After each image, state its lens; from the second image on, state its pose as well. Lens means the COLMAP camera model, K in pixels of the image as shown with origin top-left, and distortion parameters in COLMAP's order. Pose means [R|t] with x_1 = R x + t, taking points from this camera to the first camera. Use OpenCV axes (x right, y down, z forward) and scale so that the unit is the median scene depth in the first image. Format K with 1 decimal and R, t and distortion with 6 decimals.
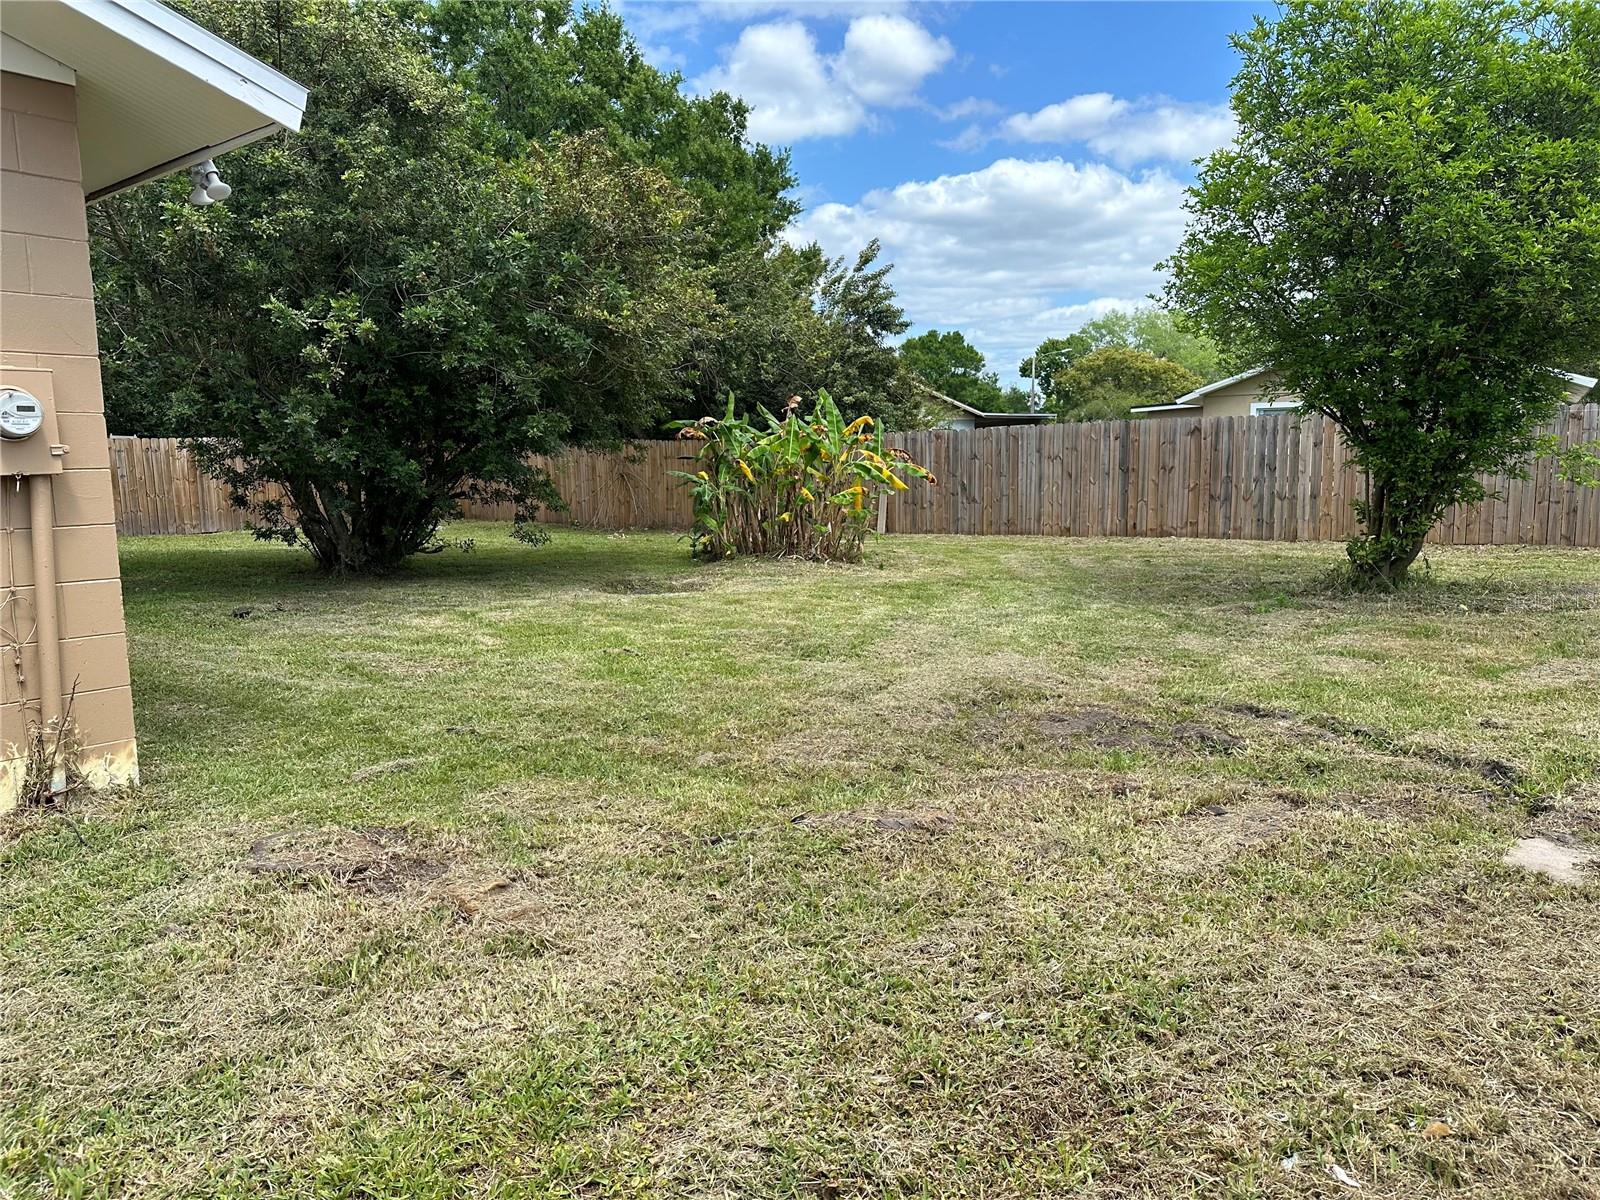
lens RADIAL K [[1150.8, 0, 800.0], [0, 1150.8, 600.0], [0, 0, 1]] dist [0.201349, -0.409699]
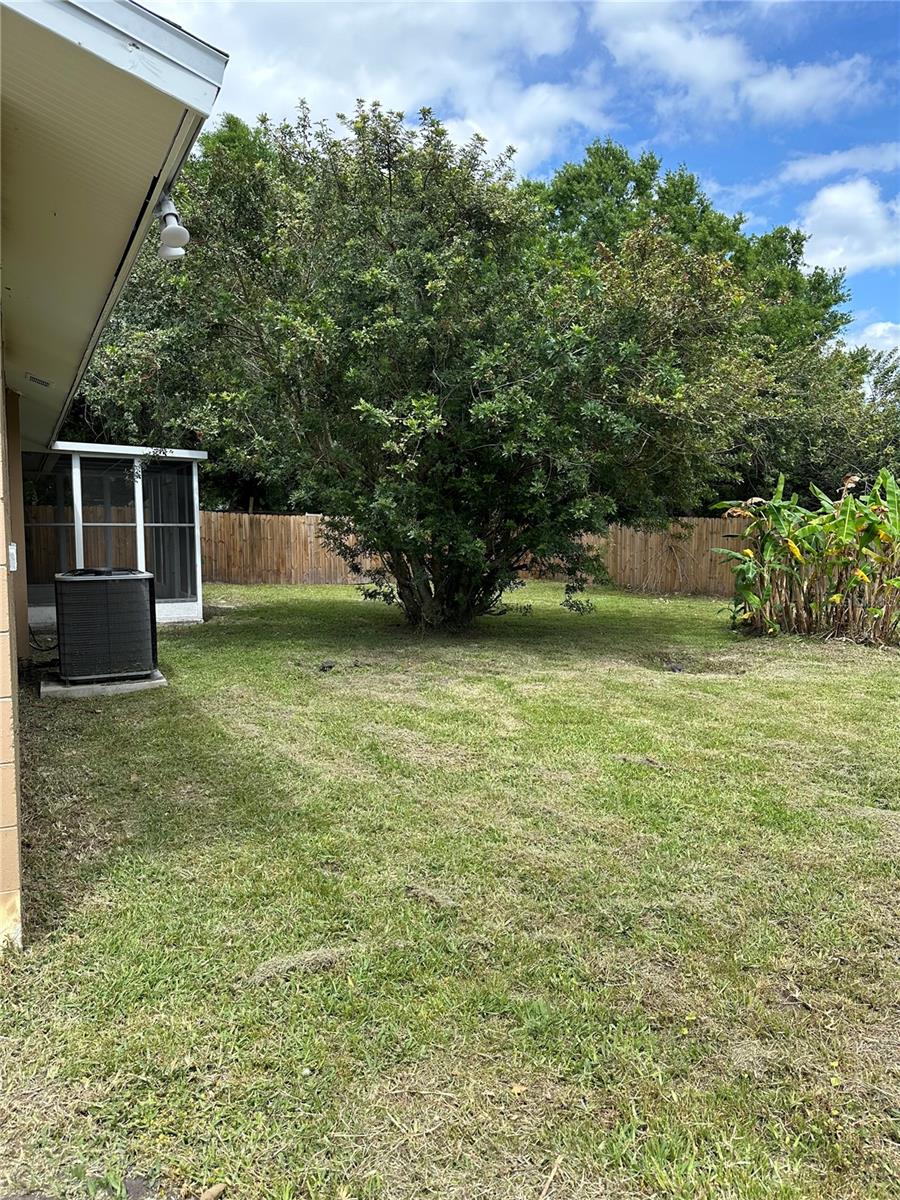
lens RADIAL K [[863.1, 0, 424.7], [0, 863.1, 602.6], [0, 0, 1]] dist [0.201349, -0.409699]
pose [[0.908843, 0.050471, -0.414073, -0.019210], [-0.065861, 0.997564, -0.022965, -0.028232], [0.411905, 0.048143, 0.909954, 0.173535]]
